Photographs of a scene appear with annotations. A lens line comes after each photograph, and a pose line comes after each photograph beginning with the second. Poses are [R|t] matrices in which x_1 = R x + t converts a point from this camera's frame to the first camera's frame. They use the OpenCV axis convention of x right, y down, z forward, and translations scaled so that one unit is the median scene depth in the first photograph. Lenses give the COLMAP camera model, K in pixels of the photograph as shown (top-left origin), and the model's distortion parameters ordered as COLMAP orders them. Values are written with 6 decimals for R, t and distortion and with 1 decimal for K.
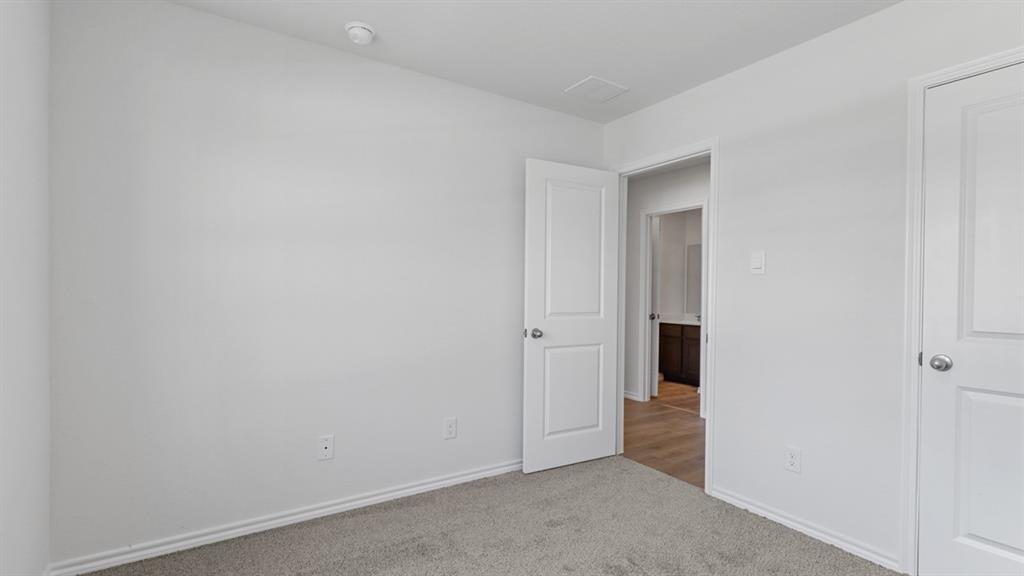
lens RADIAL K [[472.9, 0, 509.8], [0, 472.9, 292.3], [0, 0, 1]] dist [0.002742, -0.002233]
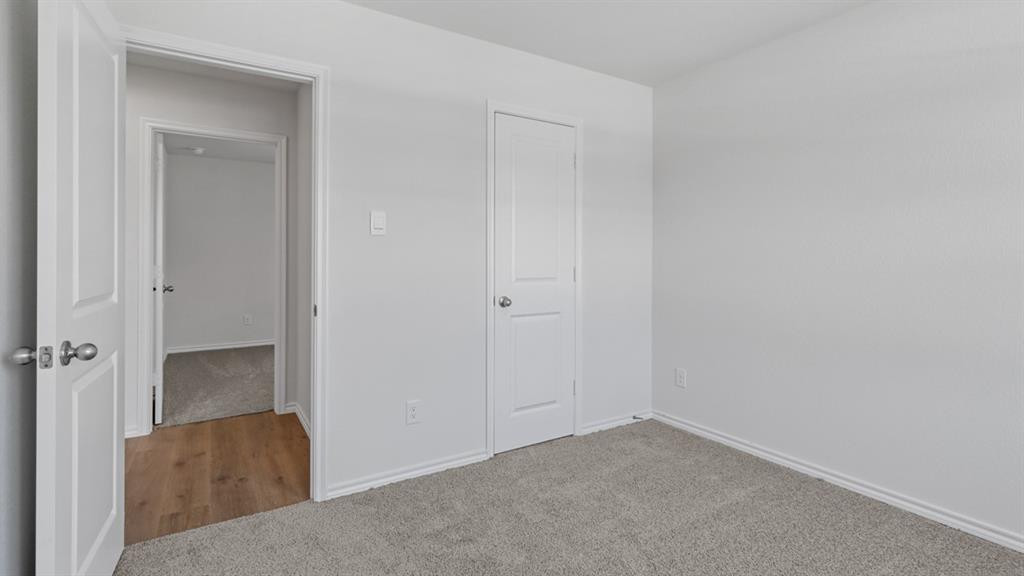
lens RADIAL K [[472.9, 0, 502.9], [0, 472.9, 260.8], [0, 0, 1]] dist [0.002742, -0.002233]
pose [[0.028175, -0.008182, 0.999570, -0.375806], [0.005532, 0.999952, 0.008029, 0.006824], [-0.999588, 0.005303, 0.028219, 0.644743]]
